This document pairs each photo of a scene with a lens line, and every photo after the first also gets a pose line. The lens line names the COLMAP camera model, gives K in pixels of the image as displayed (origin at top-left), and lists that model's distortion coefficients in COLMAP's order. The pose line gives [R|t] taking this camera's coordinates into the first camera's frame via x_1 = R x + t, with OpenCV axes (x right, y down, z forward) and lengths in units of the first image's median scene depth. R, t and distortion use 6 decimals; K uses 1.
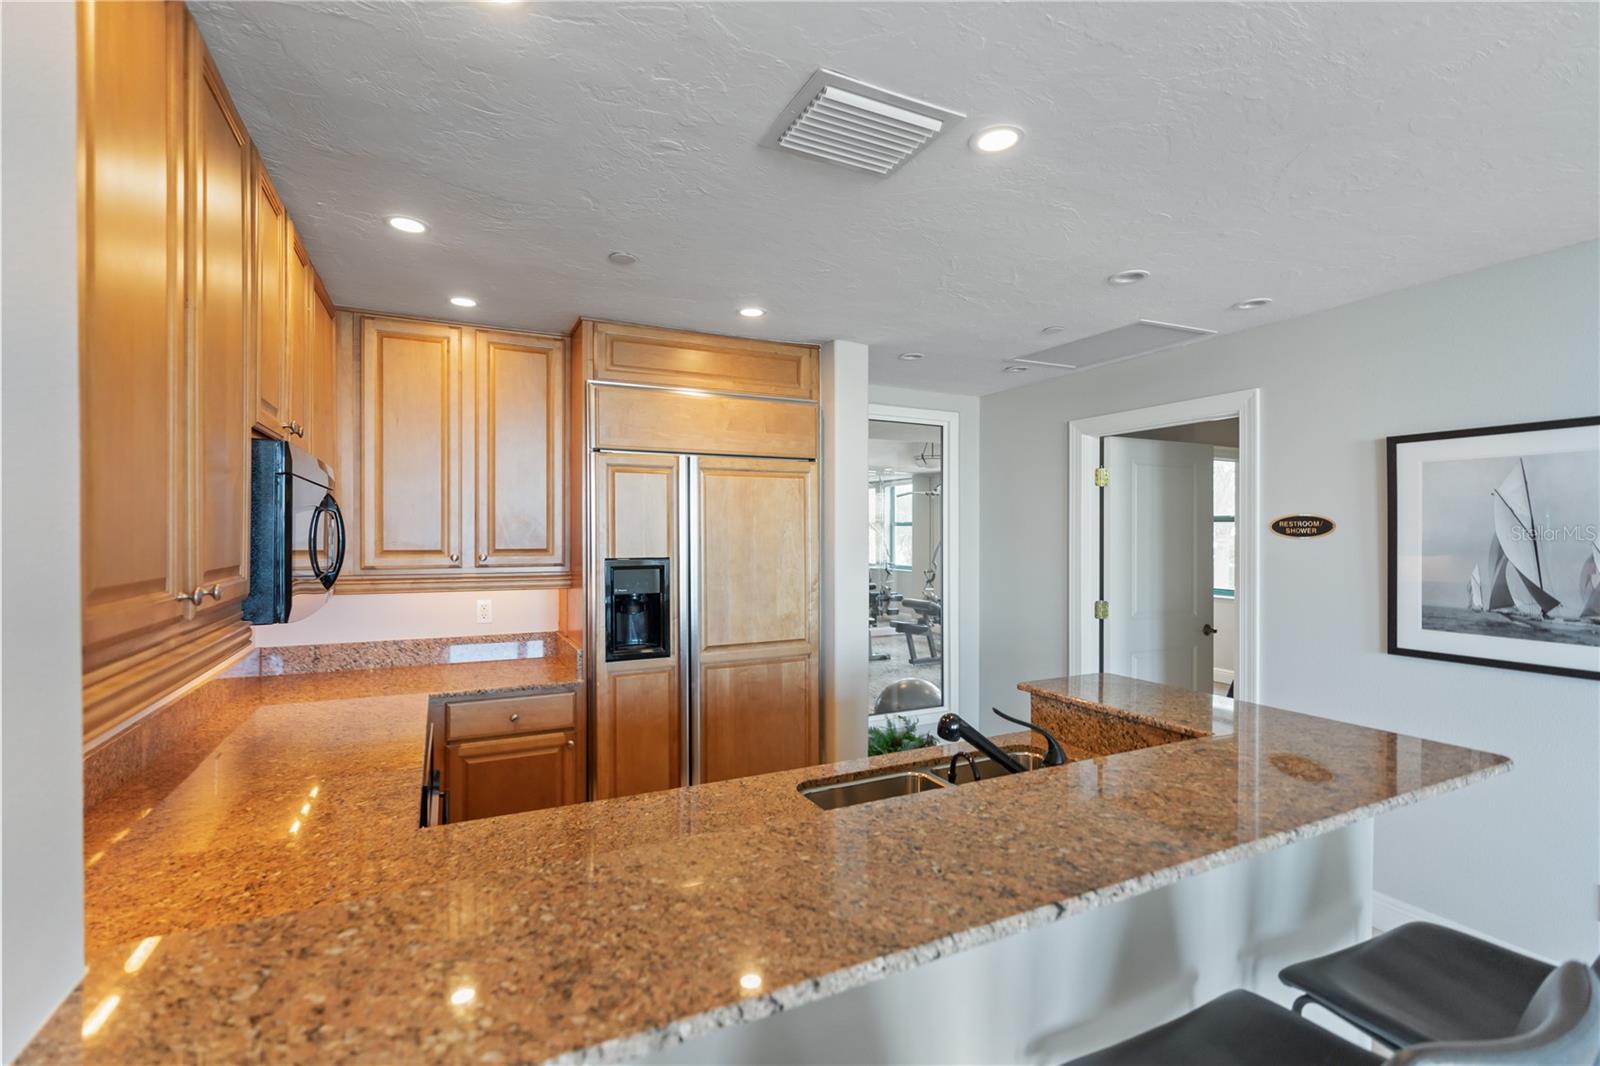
lens RADIAL K [[720.1, 0, 800.0], [0, 720.1, 533.0], [0, 0, 1]] dist [-0.013316, 0.005516]
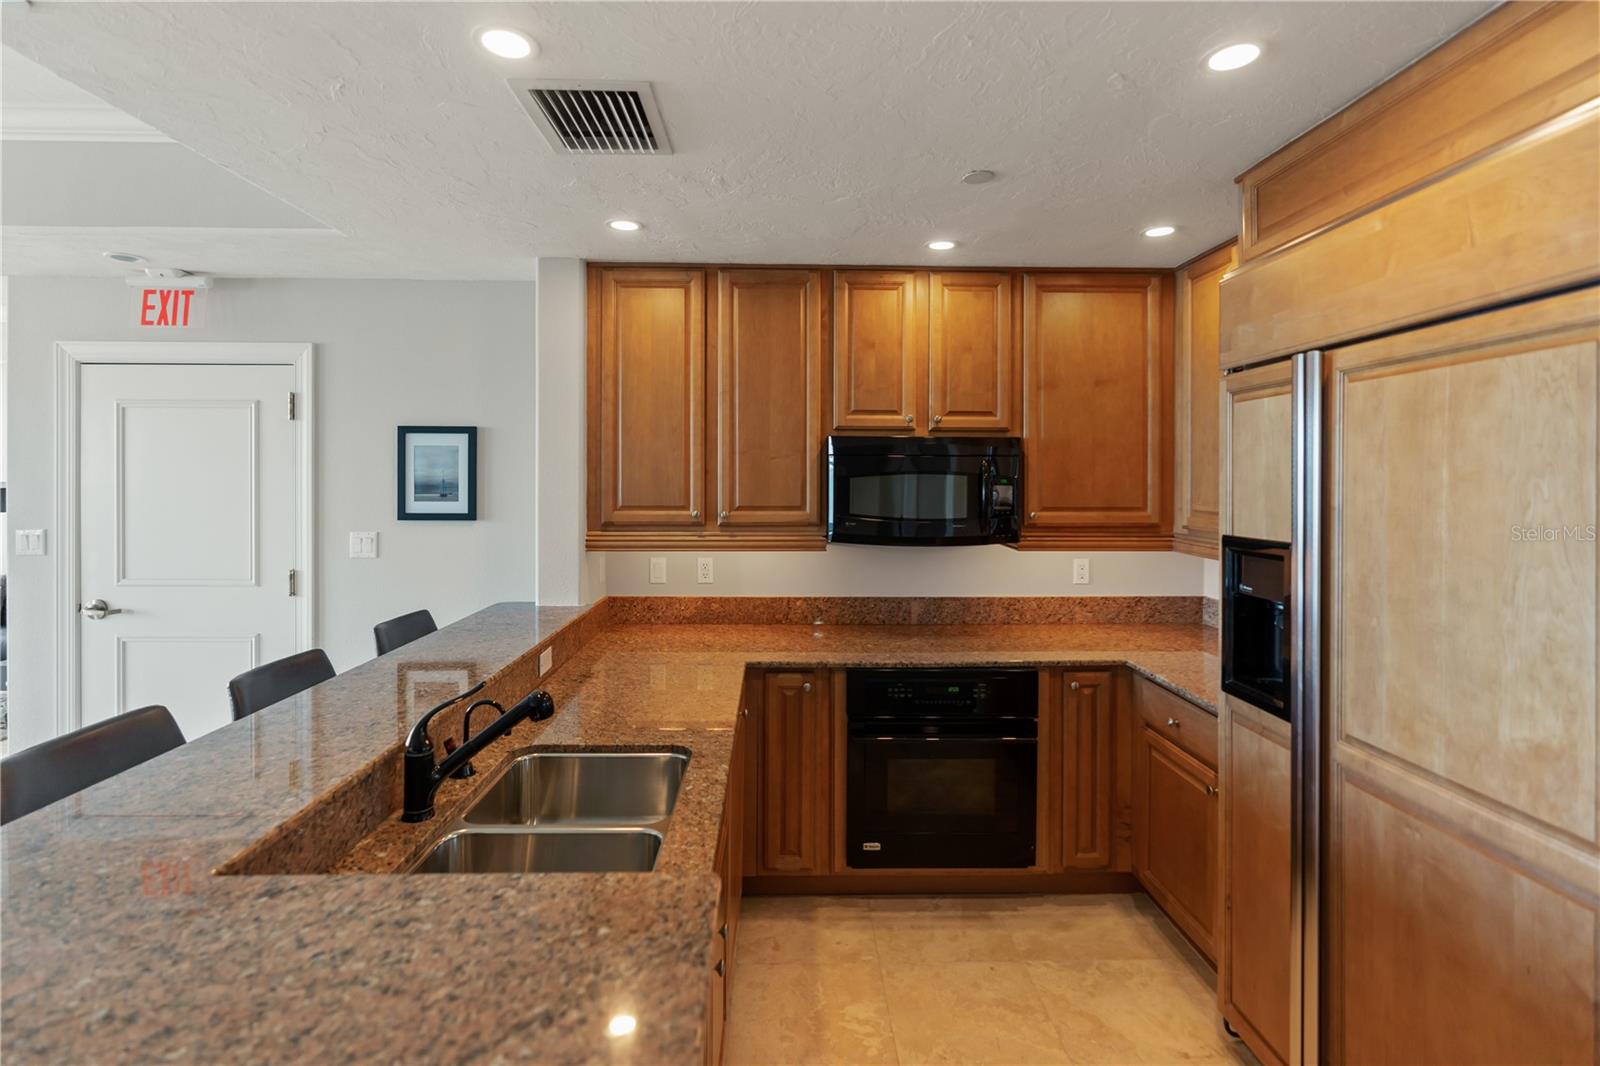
lens RADIAL K [[737.8, 0, 803.1], [0, 737.8, 475.7], [0, 0, 1]] dist [-0.012222, 0.005109]
pose [[-0.413022, -0.004406, -0.910711, 0.487506], [-0.007351, 0.999972, -0.001504, -0.014288], [0.910692, 0.006074, -0.413042, 0.885387]]
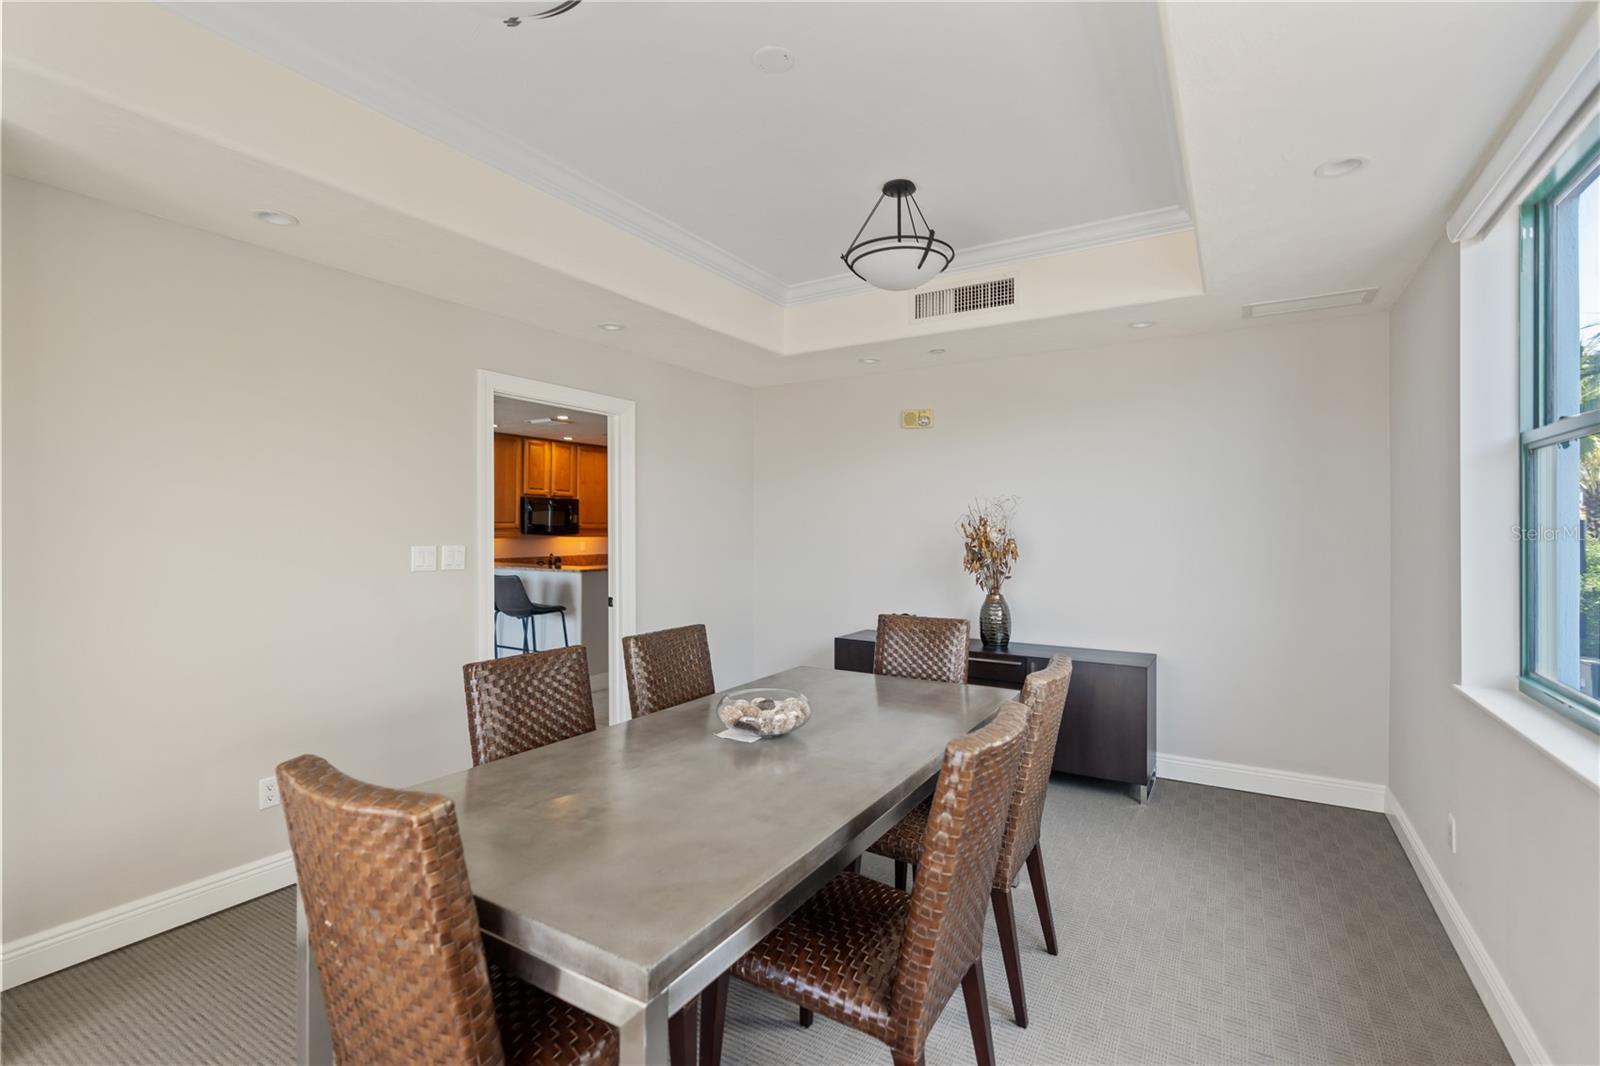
lens RADIAL K [[720.1, 0, 800.0], [0, 720.1, 533.0], [0, 0, 1]] dist [-0.013316, 0.005516]
pose [[0.540777, -0.000381, -0.841166, 2.339888], [0.000359, 1.000000, -0.000223, 0.065117], [0.841166, -0.000181, 0.540777, -0.044747]]
